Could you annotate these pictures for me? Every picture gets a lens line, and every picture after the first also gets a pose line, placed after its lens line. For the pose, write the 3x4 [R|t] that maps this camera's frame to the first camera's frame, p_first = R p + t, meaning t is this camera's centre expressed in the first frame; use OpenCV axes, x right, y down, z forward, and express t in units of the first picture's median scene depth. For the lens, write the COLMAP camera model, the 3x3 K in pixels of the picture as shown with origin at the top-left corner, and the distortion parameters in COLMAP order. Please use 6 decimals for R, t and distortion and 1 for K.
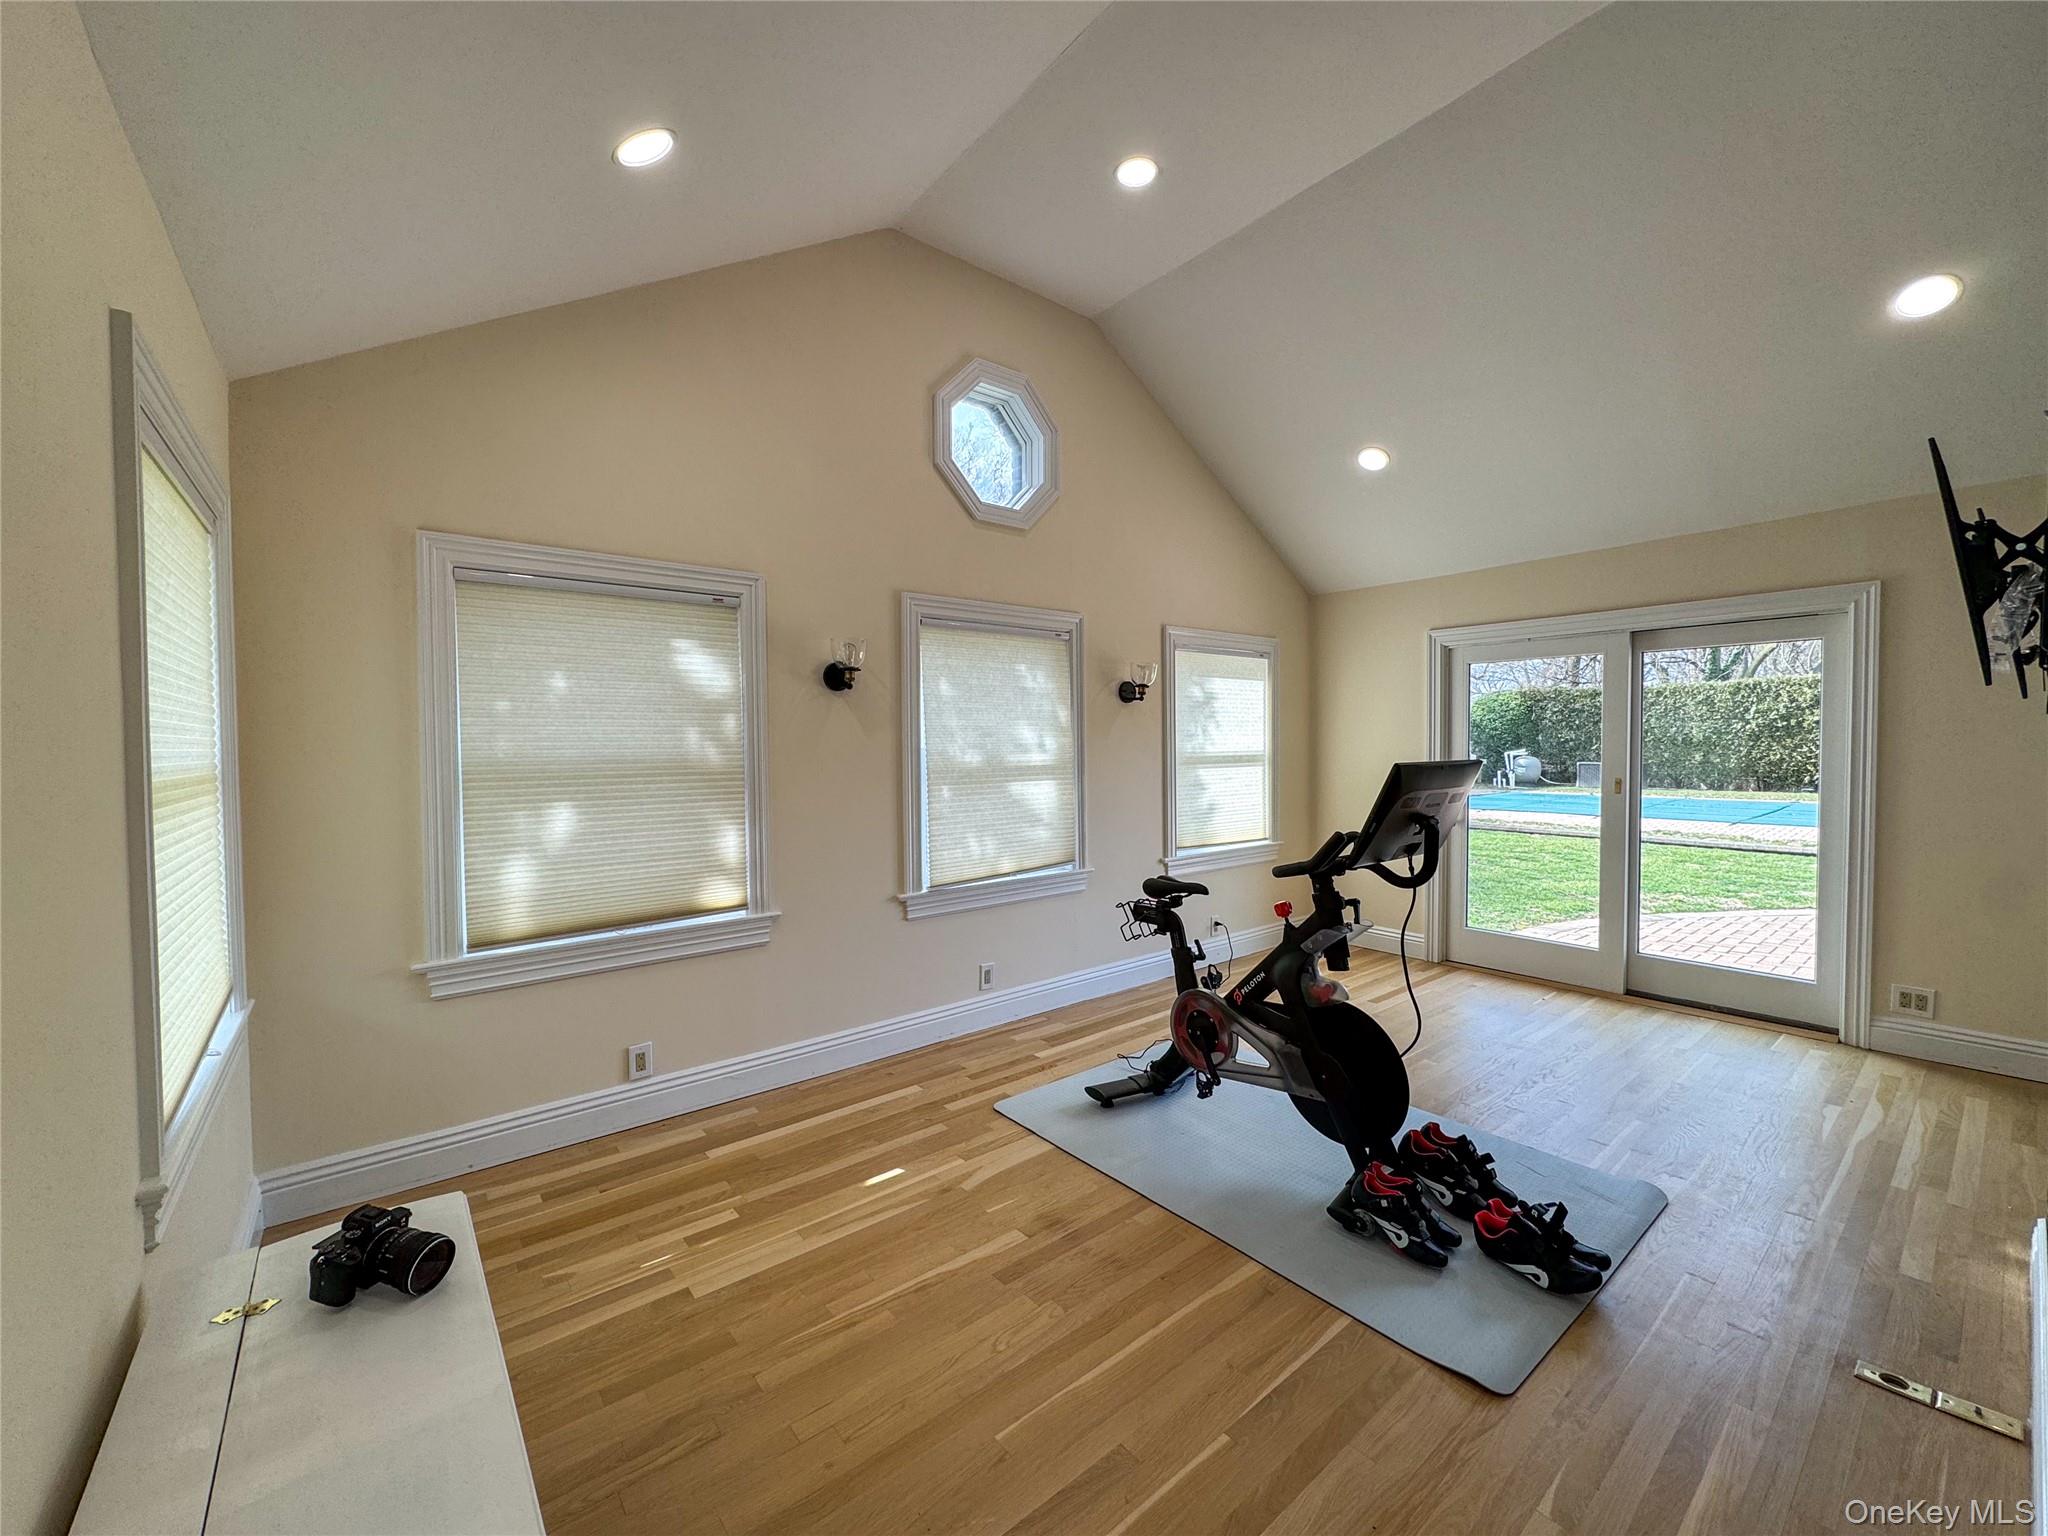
lens RADIAL K [[814.7, 0, 1022.2], [0, 814.7, 768.8], [0, 0, 1]] dist [-0.003582, -0.000048]
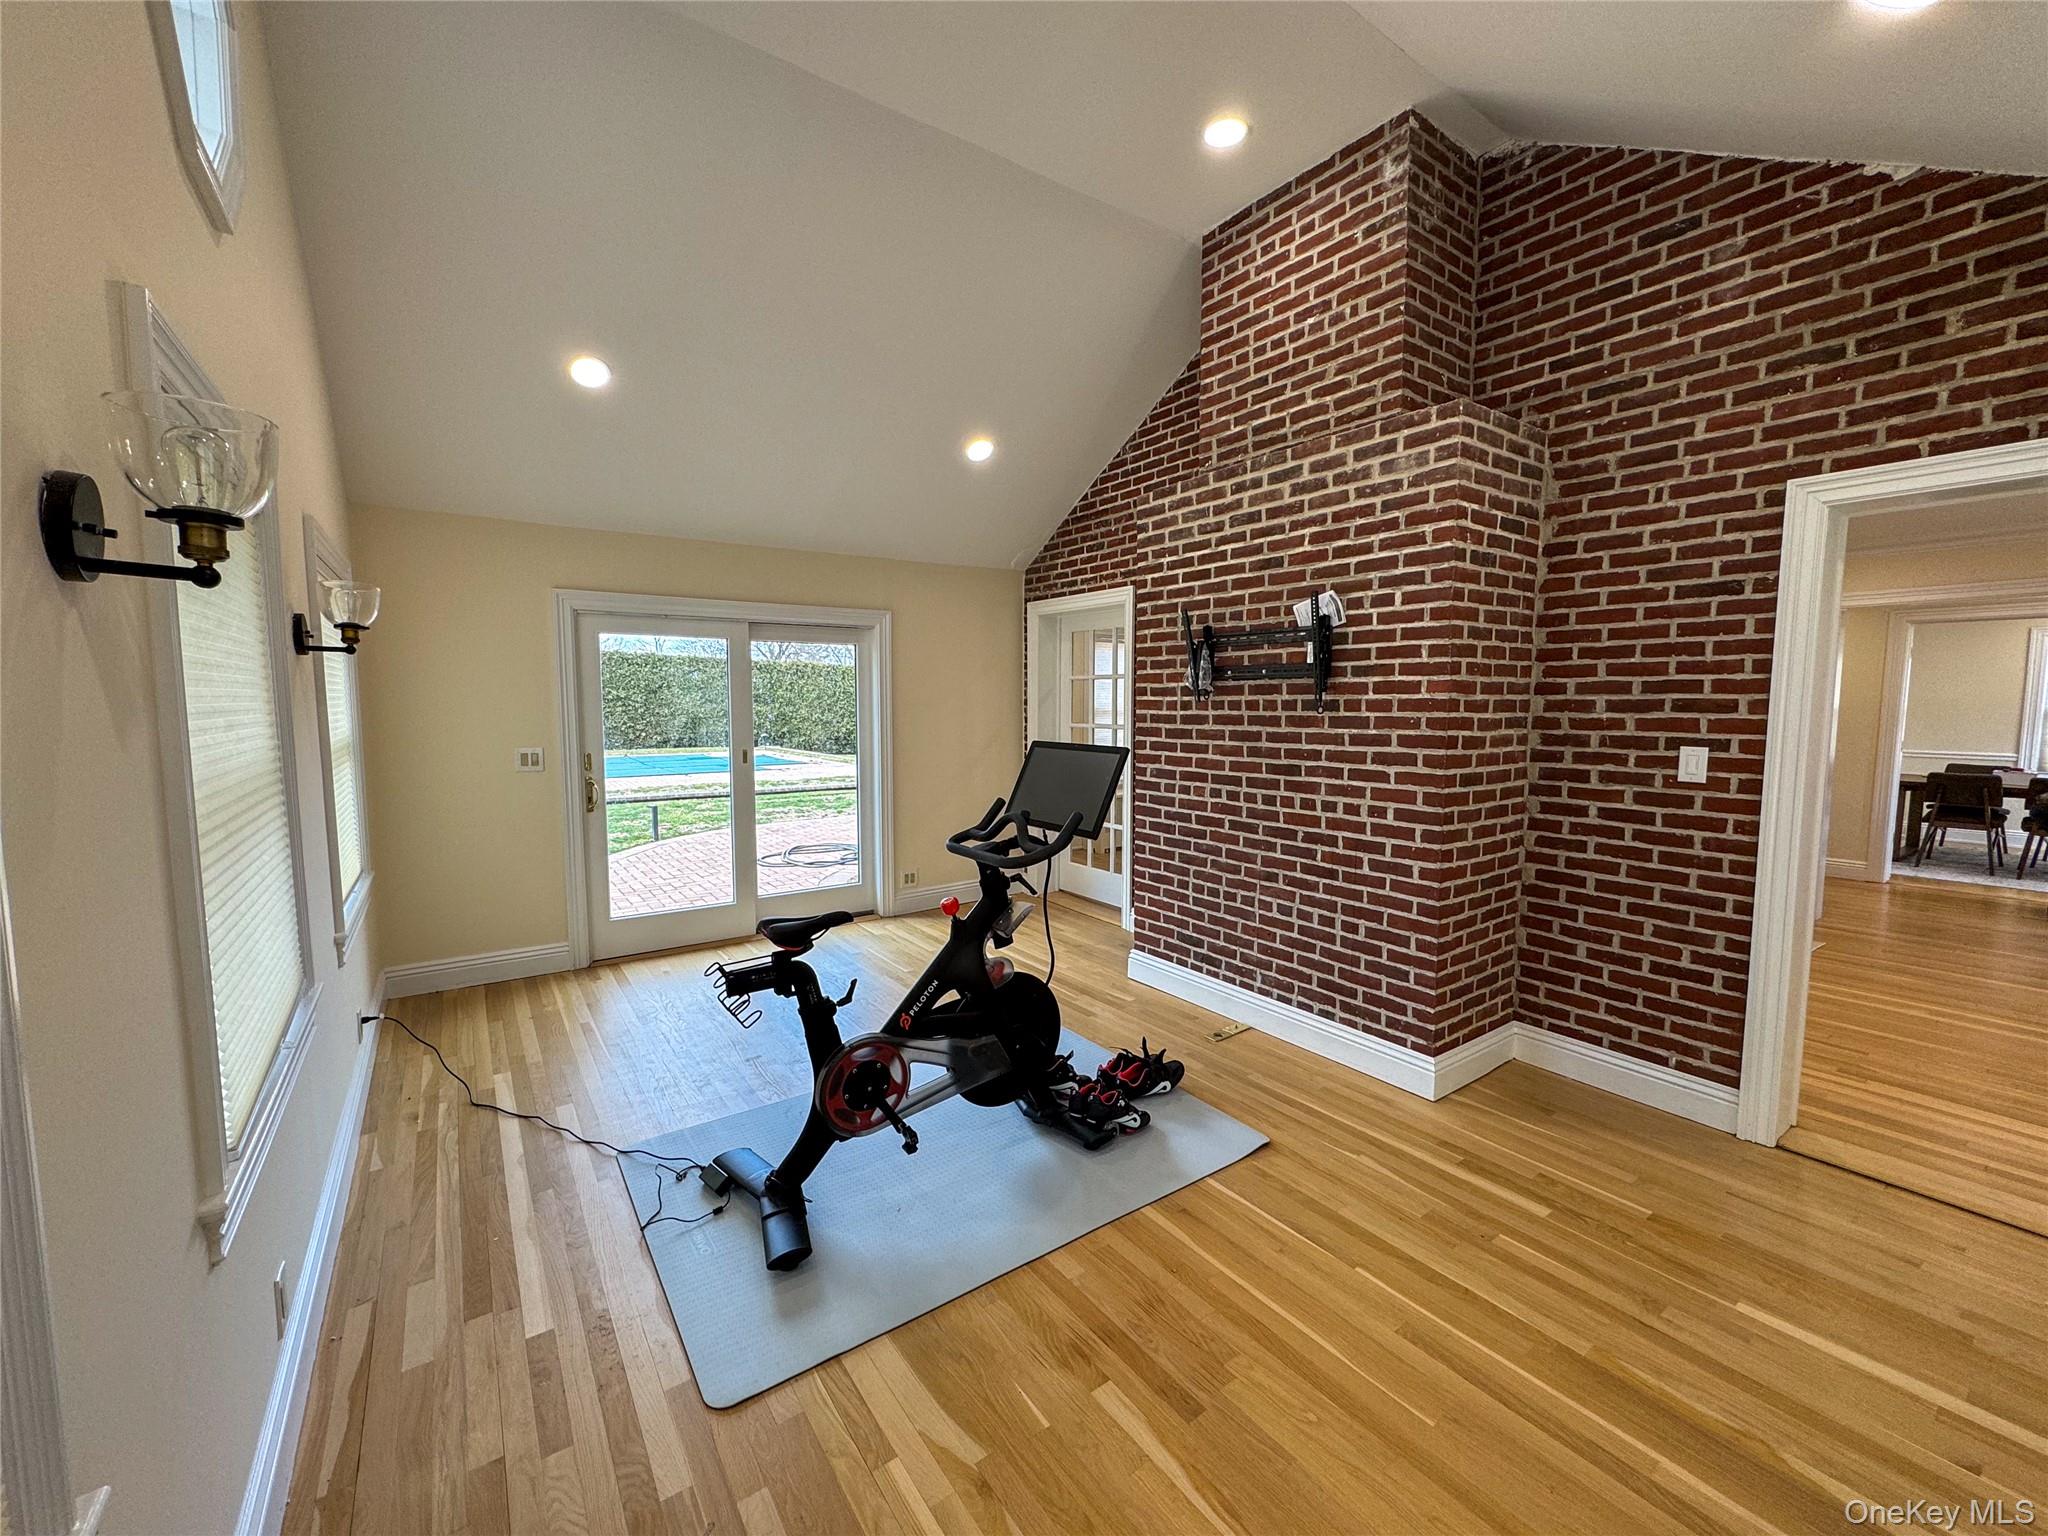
lens RADIAL K [[814.7, 0, 1022.2], [0, 814.7, 768.8], [0, 0, 1]] dist [-0.003582, -0.000048]
pose [[0.066006, -0.078392, 0.994735, -0.576107], [0.034678, 0.996487, 0.076229, -0.054359], [-0.997216, 0.029464, 0.068493, 0.804257]]
